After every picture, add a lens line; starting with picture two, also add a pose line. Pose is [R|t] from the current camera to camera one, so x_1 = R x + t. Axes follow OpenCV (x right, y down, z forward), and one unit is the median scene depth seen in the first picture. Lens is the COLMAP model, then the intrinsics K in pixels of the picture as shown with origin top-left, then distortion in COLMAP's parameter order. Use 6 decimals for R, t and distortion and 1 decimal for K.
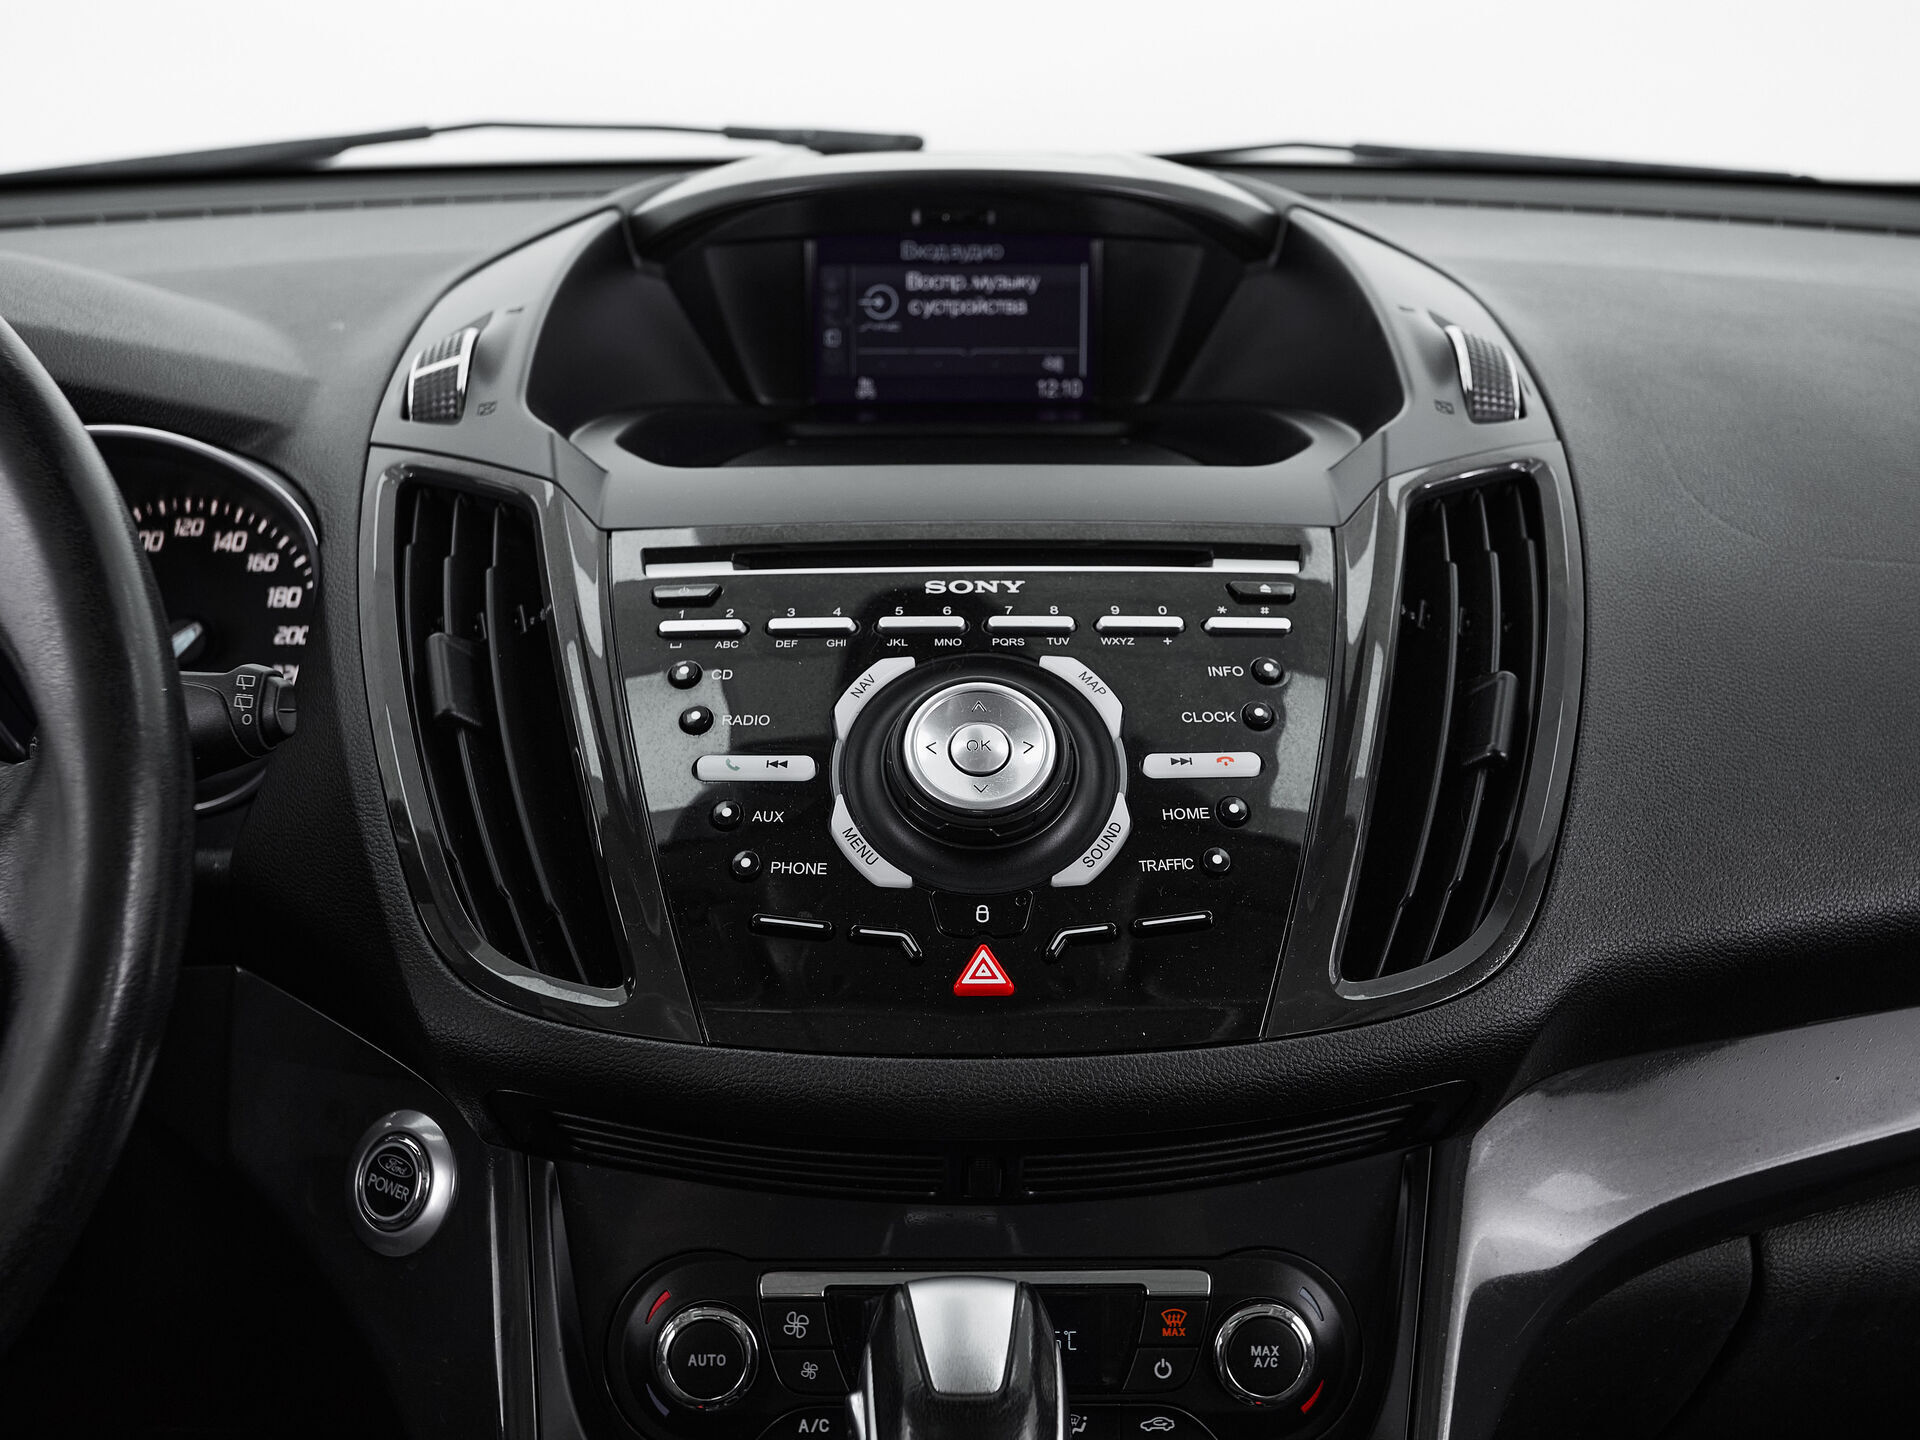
lens RADIAL K [[2537.2, 0, 947.1], [0, 2537.2, 662.5], [0, 0, 1]] dist [0.040756, 0.000000]
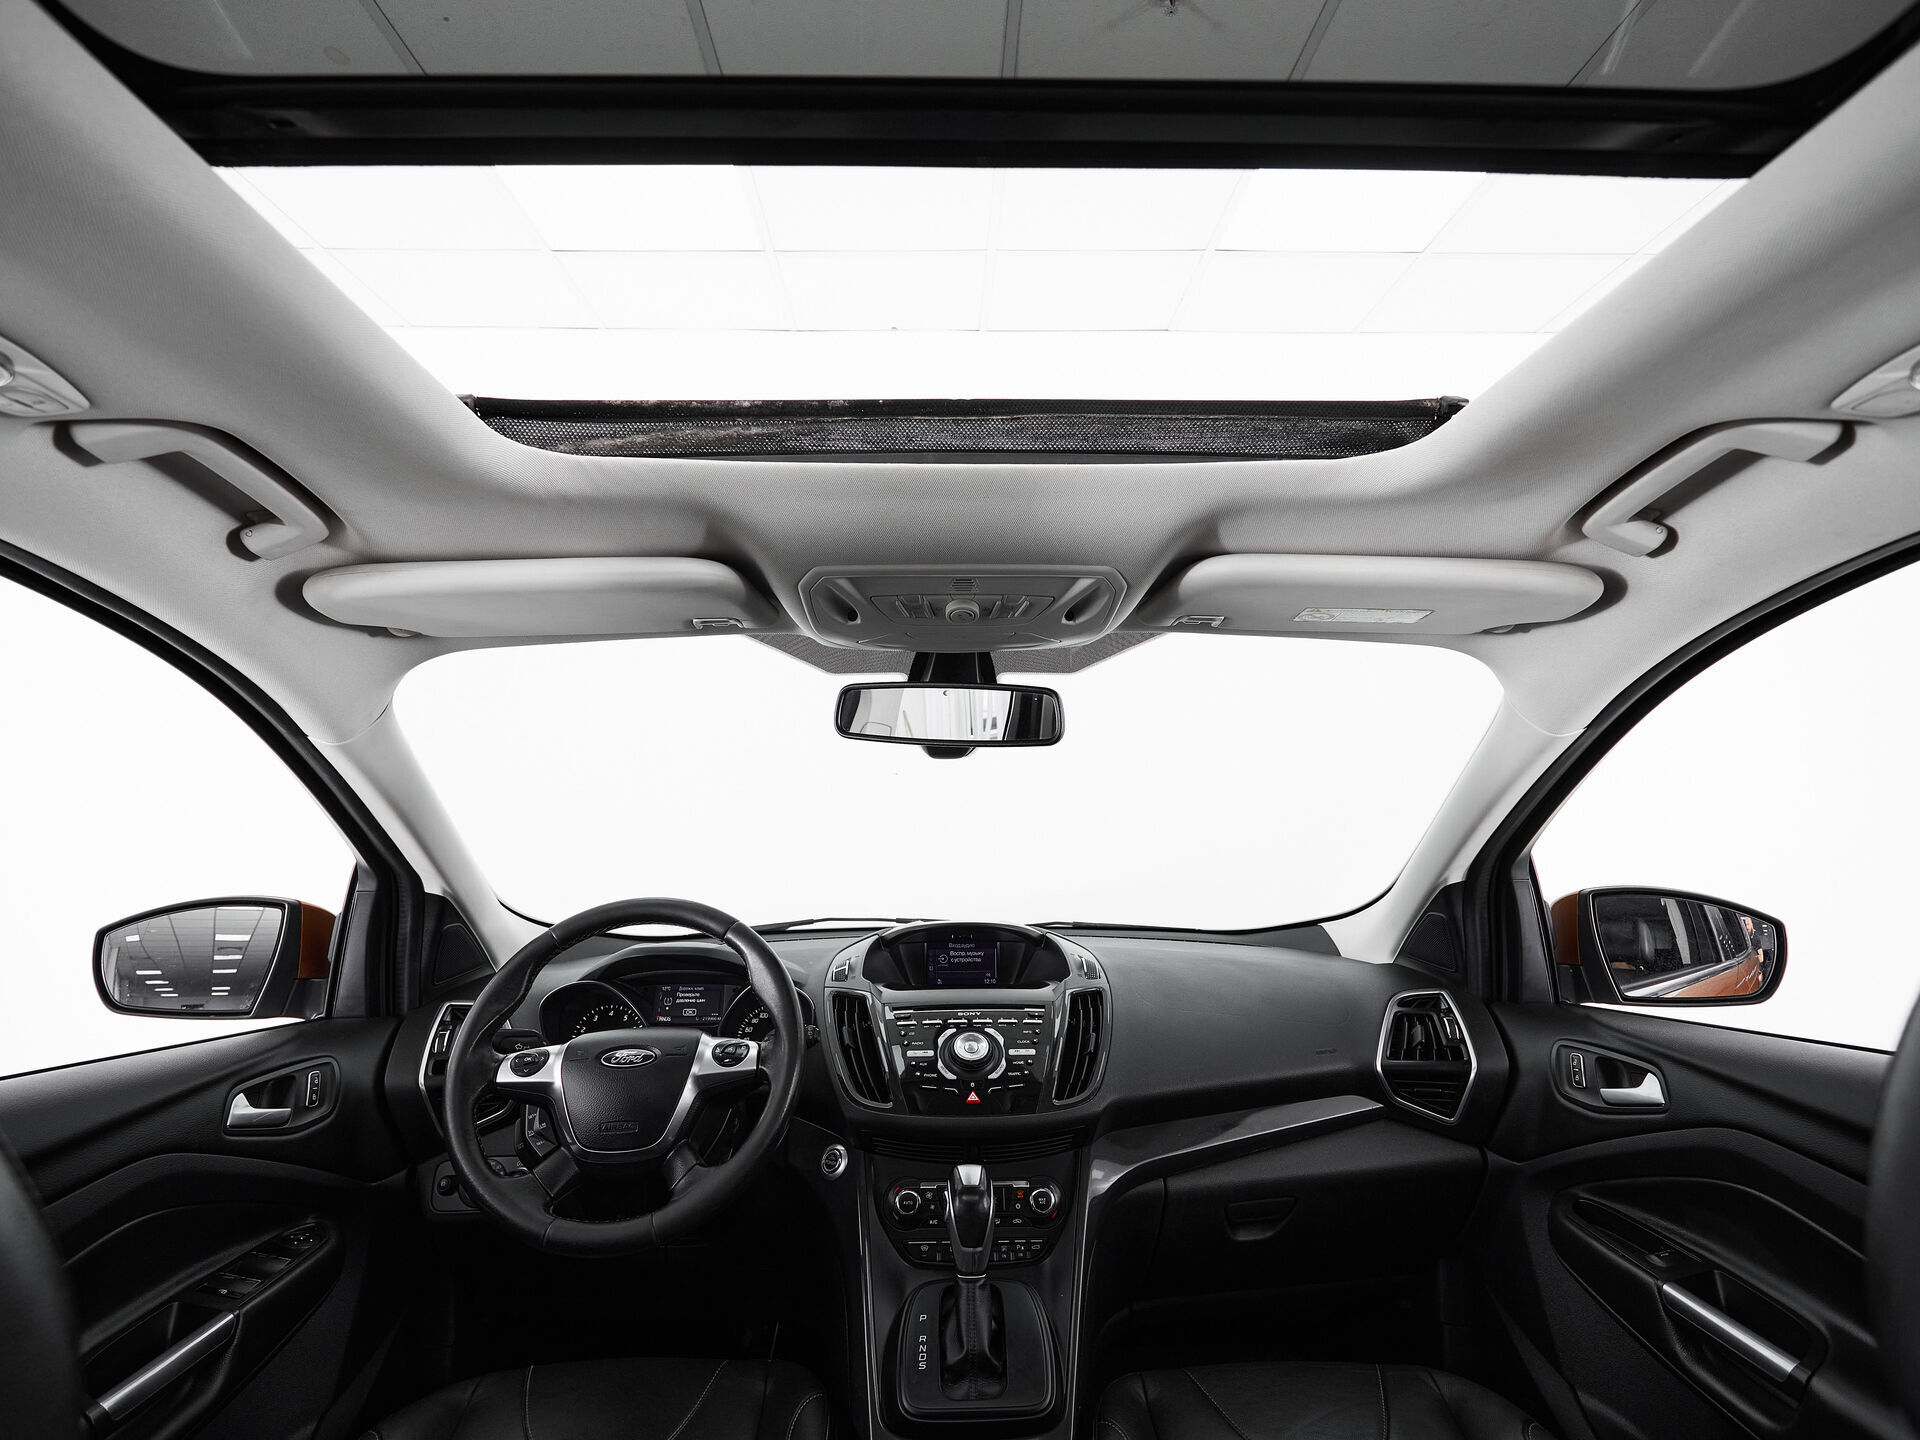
lens RADIAL K [[1015.1, 0, 955.8], [0, 1015.1, 722.3], [0, 0, 1]] dist [0.001313, -0.004532]
pose [[0.999949, -0.008334, 0.005742, -0.018754], [0.009944, 0.914725, -0.403954, 0.219523], [-0.001886, 0.403990, 0.914761, -0.804885]]
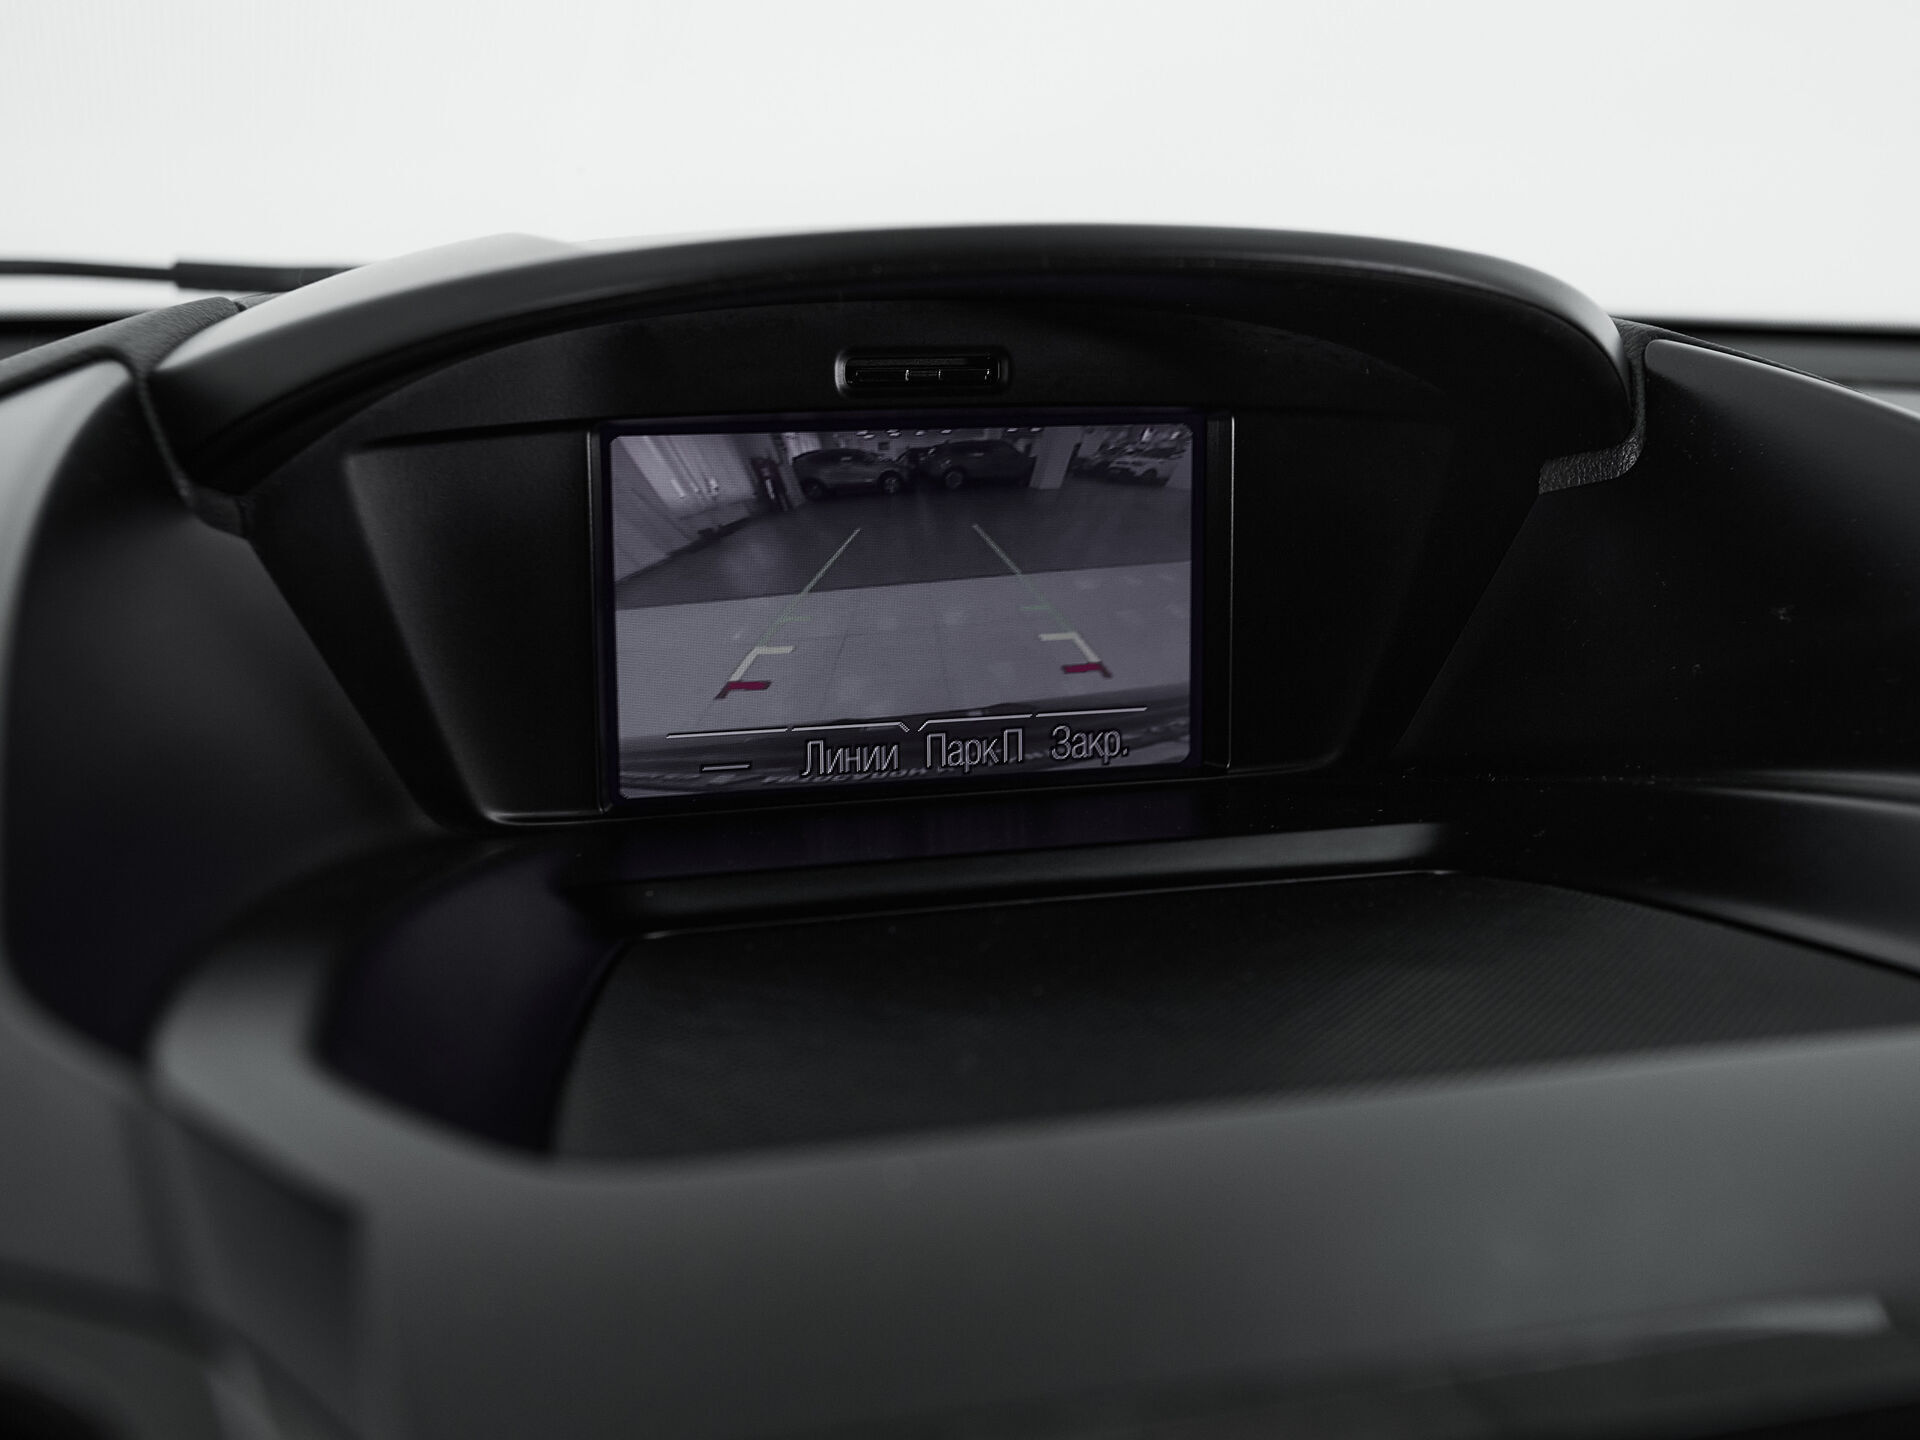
lens RADIAL K [[2537.2, 0, 955.8], [0, 2537.2, 719.5], [0, 0, 1]] dist [0.040756, 0.000000]
pose [[0.958151, -0.055282, 0.280875, -0.162581], [0.075830, 0.995140, -0.062815, -0.122684], [-0.276038, 0.081485, 0.957686, 0.815133]]
